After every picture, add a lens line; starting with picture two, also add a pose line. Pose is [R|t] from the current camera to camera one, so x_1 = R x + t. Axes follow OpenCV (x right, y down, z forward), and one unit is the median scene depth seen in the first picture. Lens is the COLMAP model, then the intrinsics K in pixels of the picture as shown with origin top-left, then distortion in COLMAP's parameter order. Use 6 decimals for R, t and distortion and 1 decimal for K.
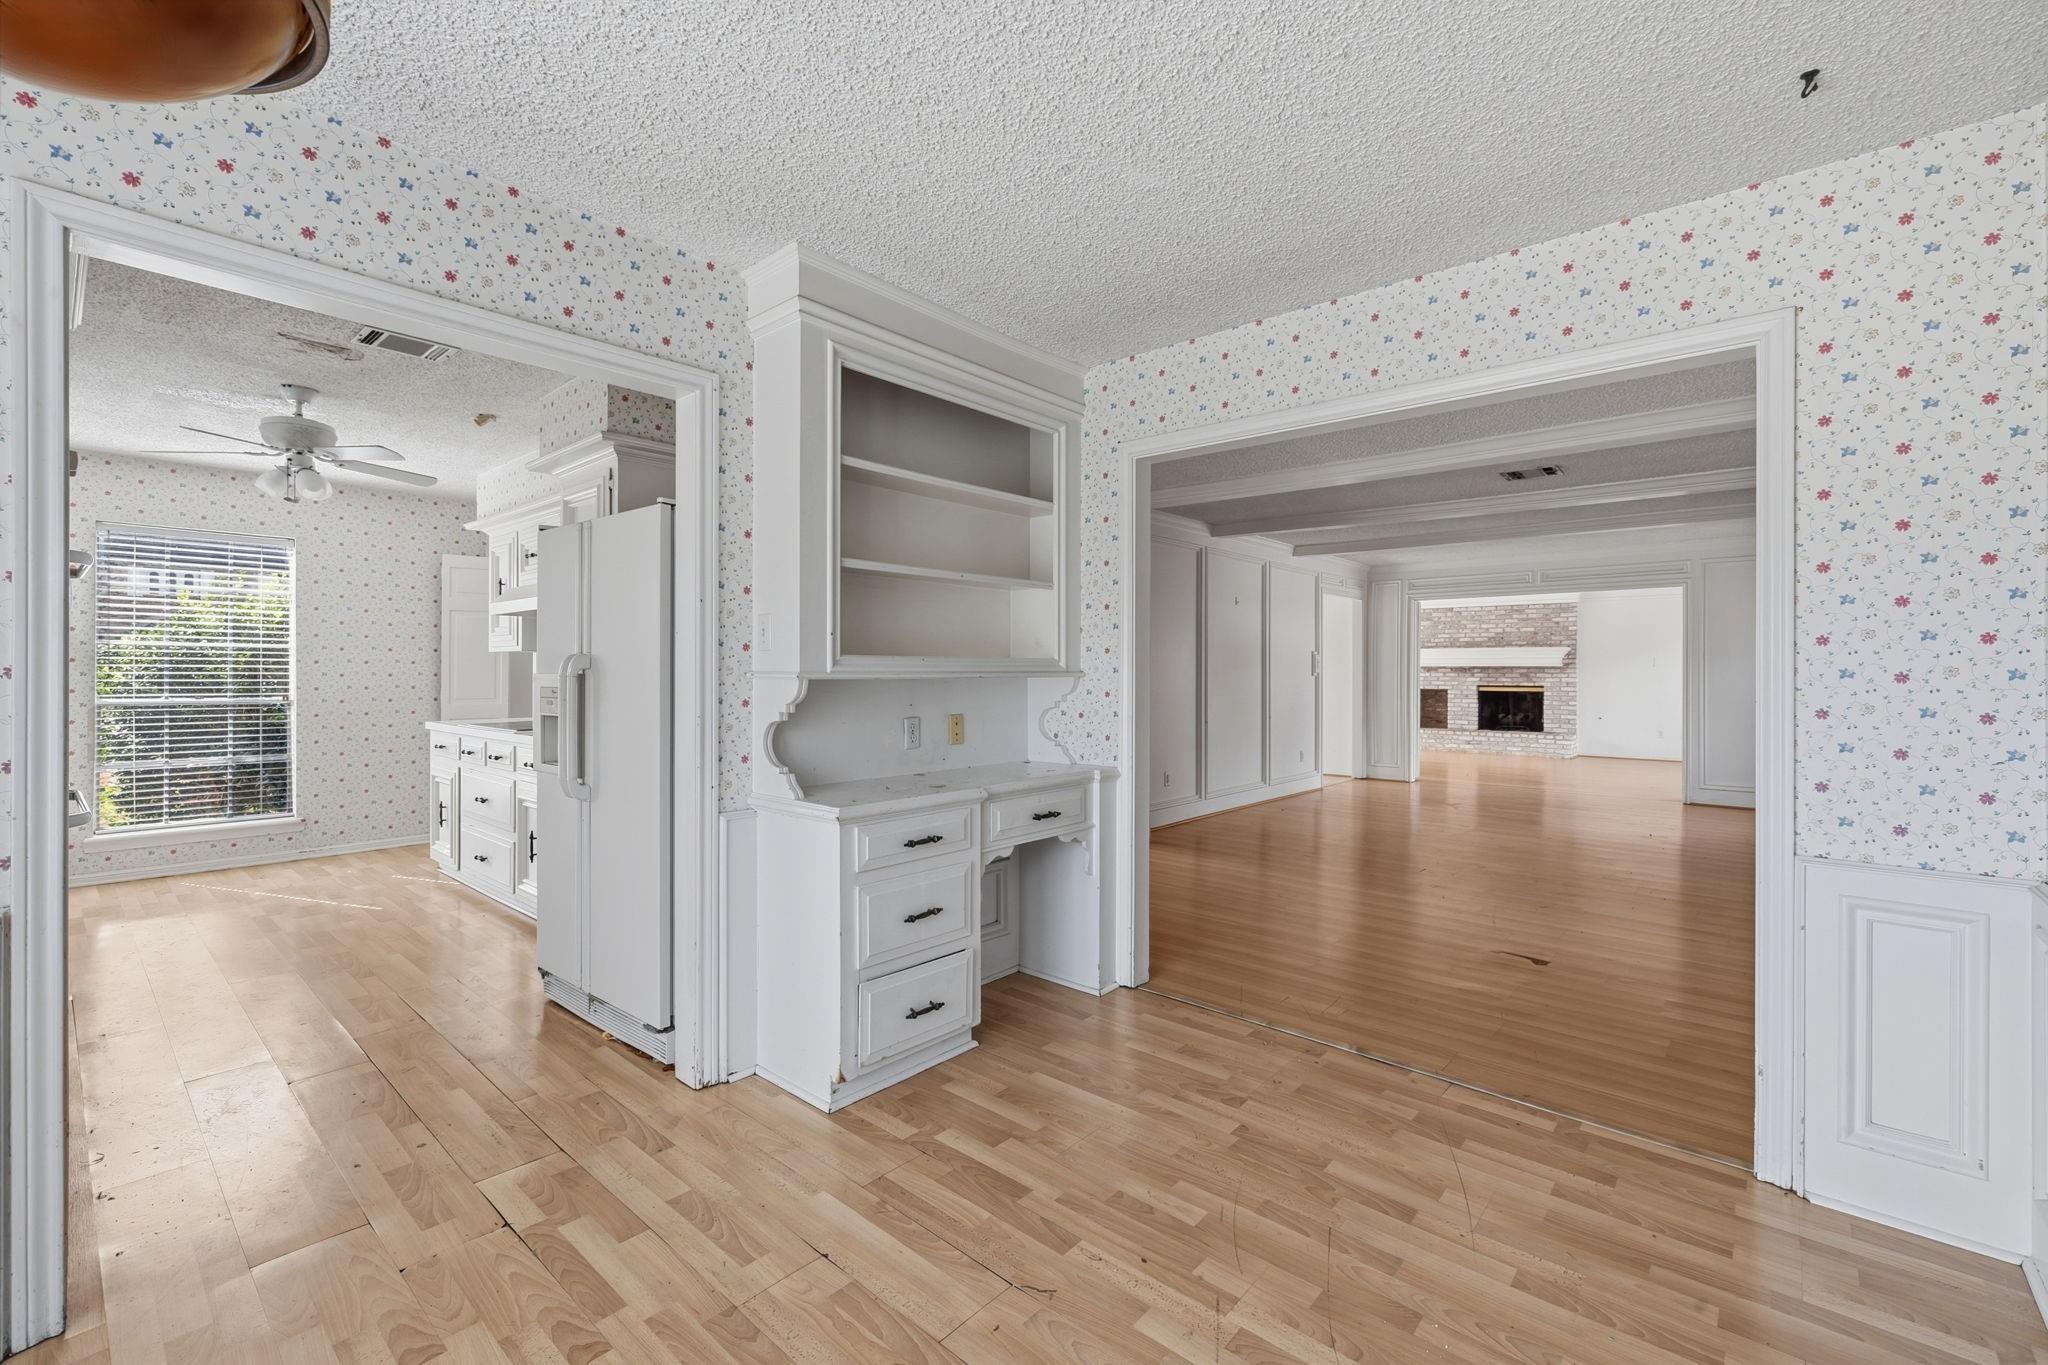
lens RADIAL K [[868.4, 0, 1020.0], [0, 868.4, 672.8], [0, 0, 1]] dist [0.003896, -0.000889]
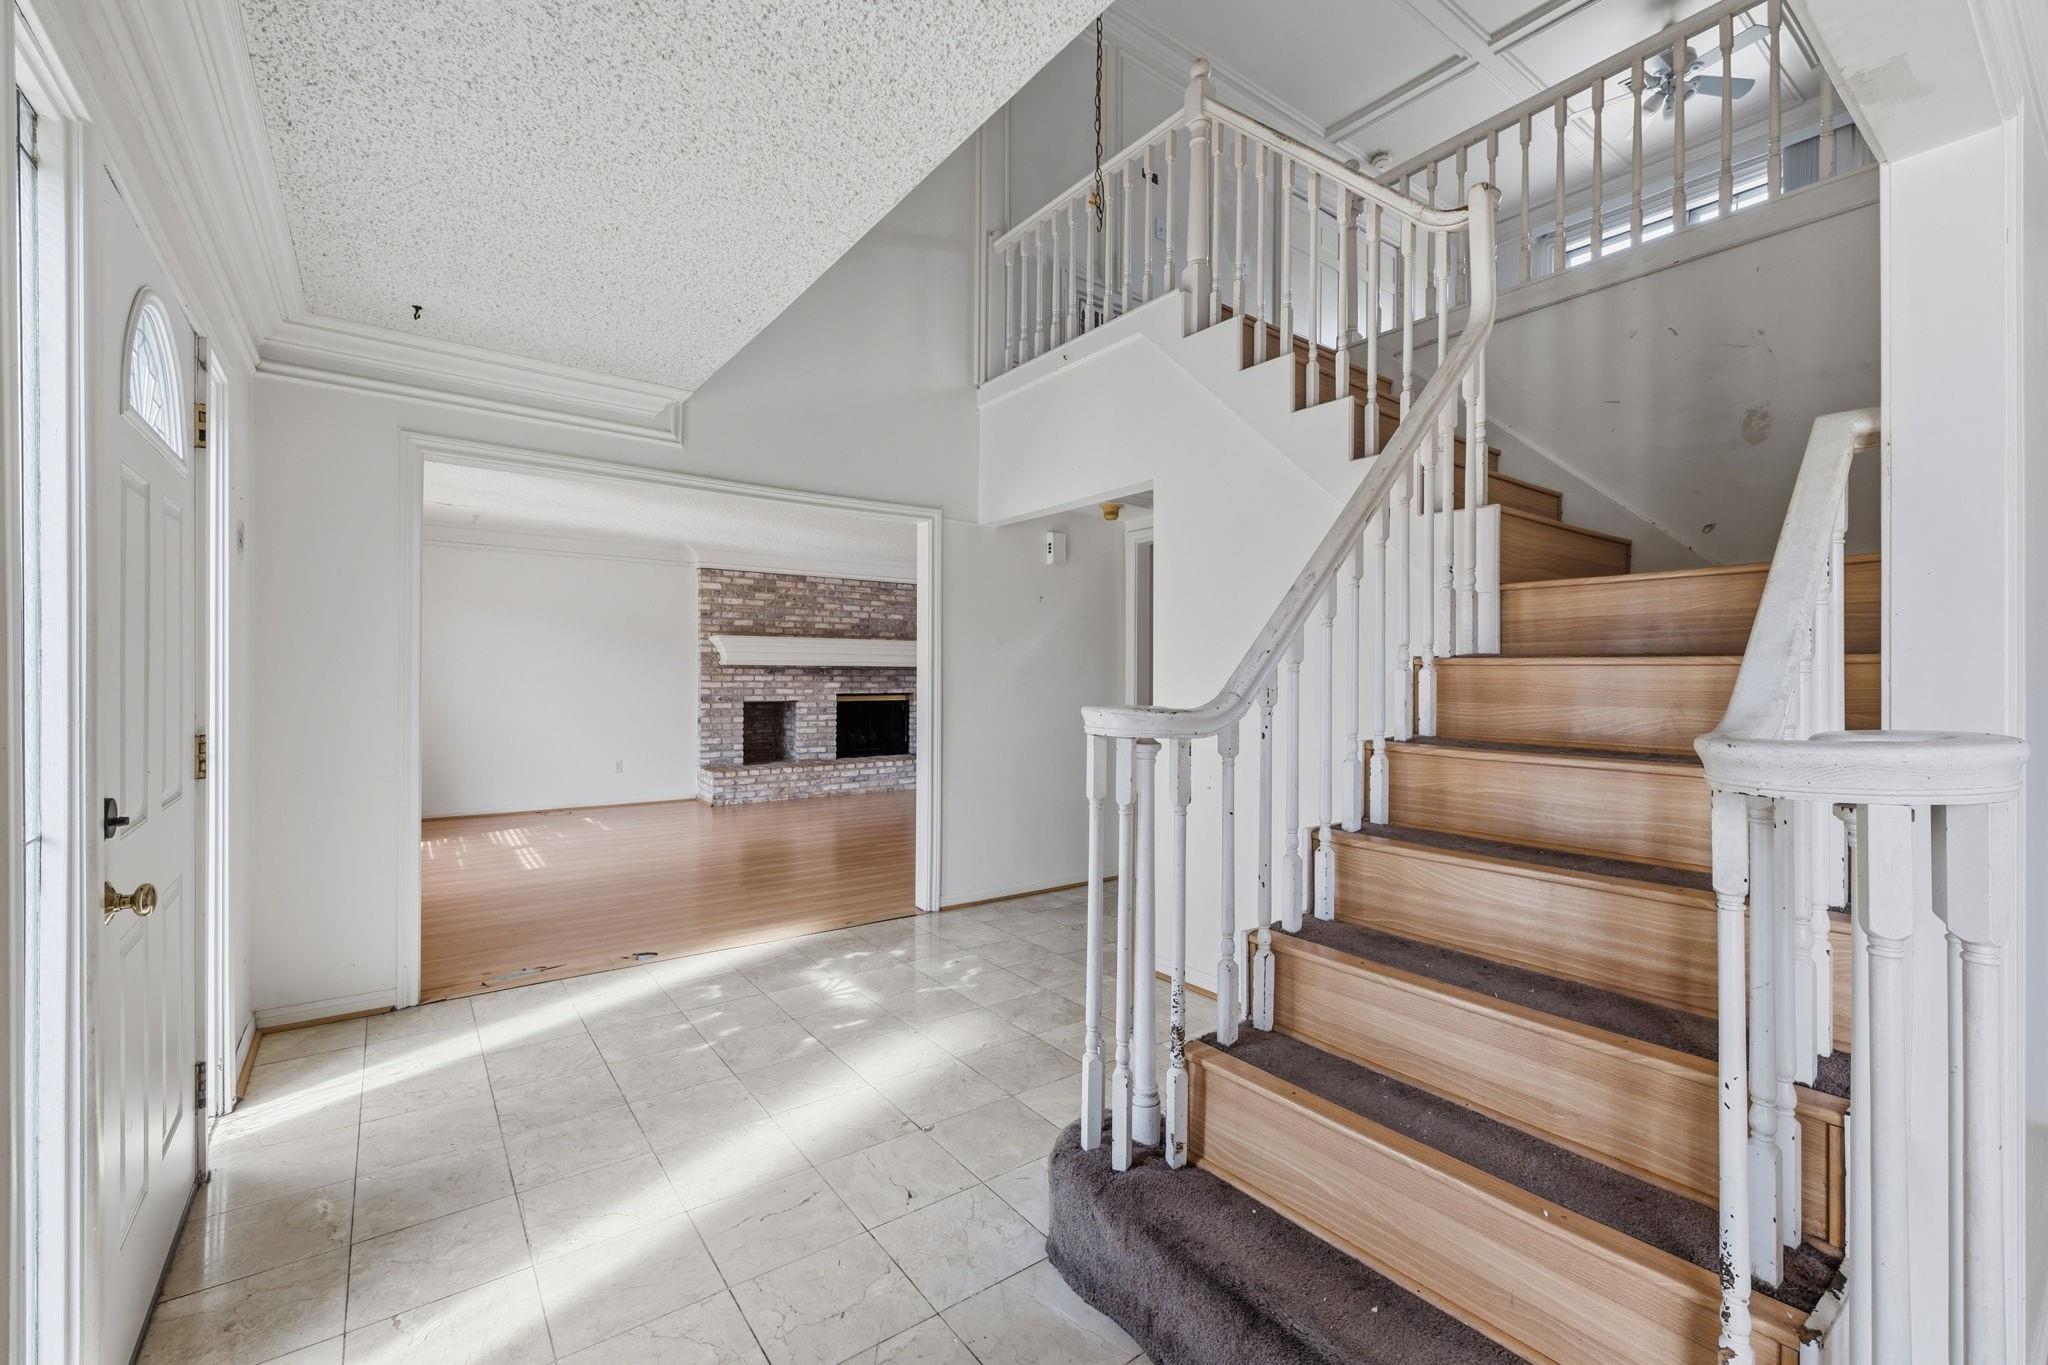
lens RADIAL K [[868.4, 0, 1041.8], [0, 868.4, 668.1], [0, 0, 1]] dist [0.003896, -0.000889]
pose [[0.190500, 0.003140, 0.981682, -0.212730], [-0.002568, 0.999993, -0.002701, -0.008333], [-0.981684, -0.002006, 0.190507, 1.350399]]
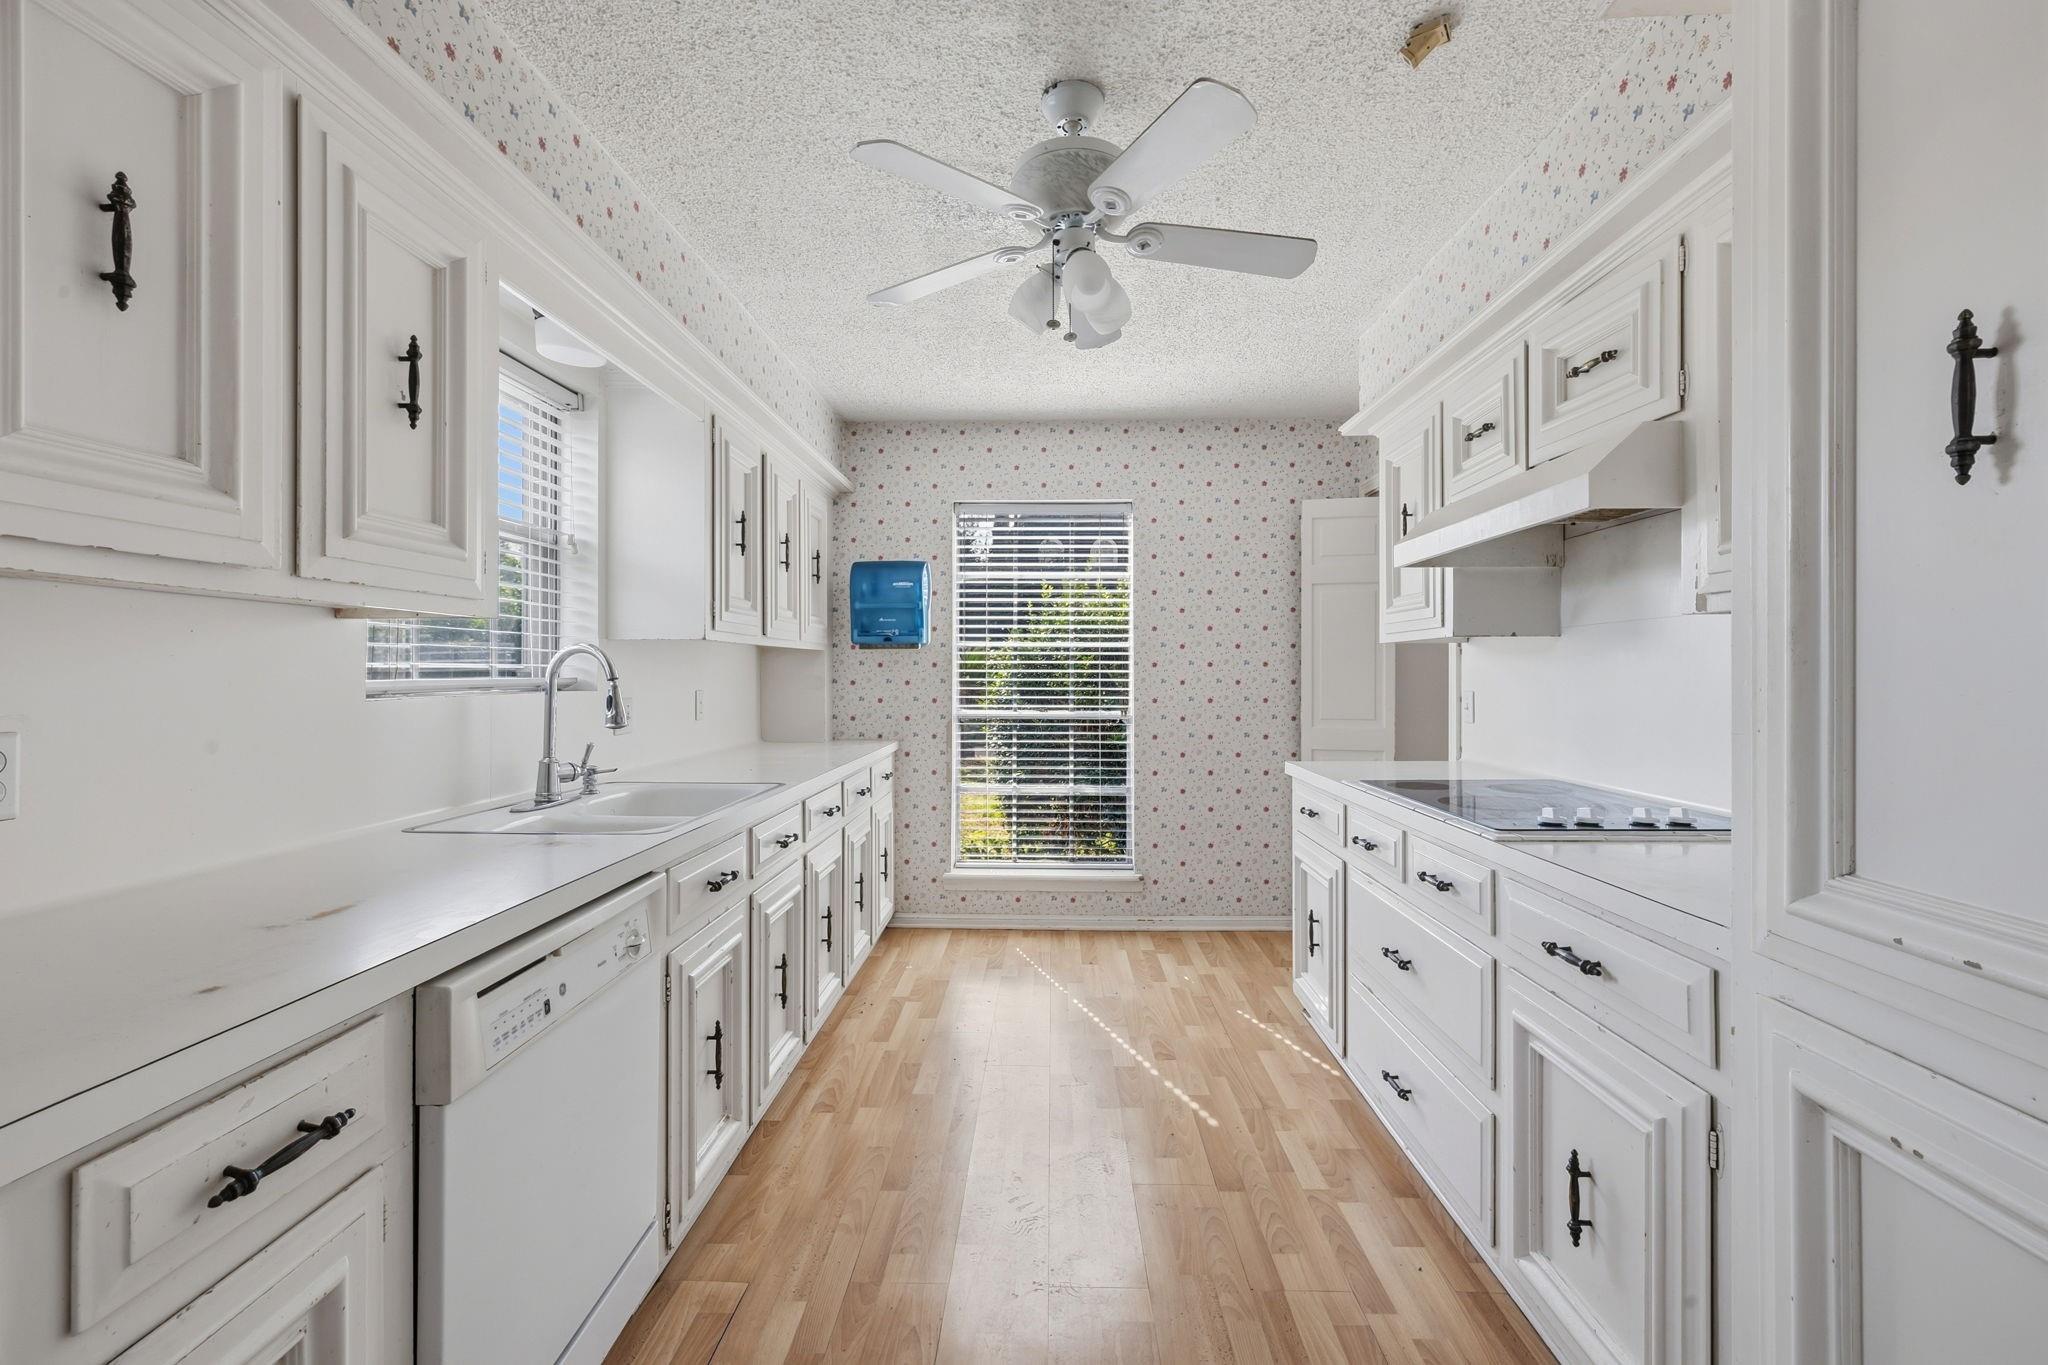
lens RADIAL K [[868.4, 0, 1042.5], [0, 868.4, 670.5], [0, 0, 1]] dist [0.003896, -0.000889]
pose [[0.657340, -0.005281, -0.753576, -0.293959], [0.002139, 0.999984, -0.005142, -0.003493], [0.753591, 0.001768, 0.657341, 0.412809]]
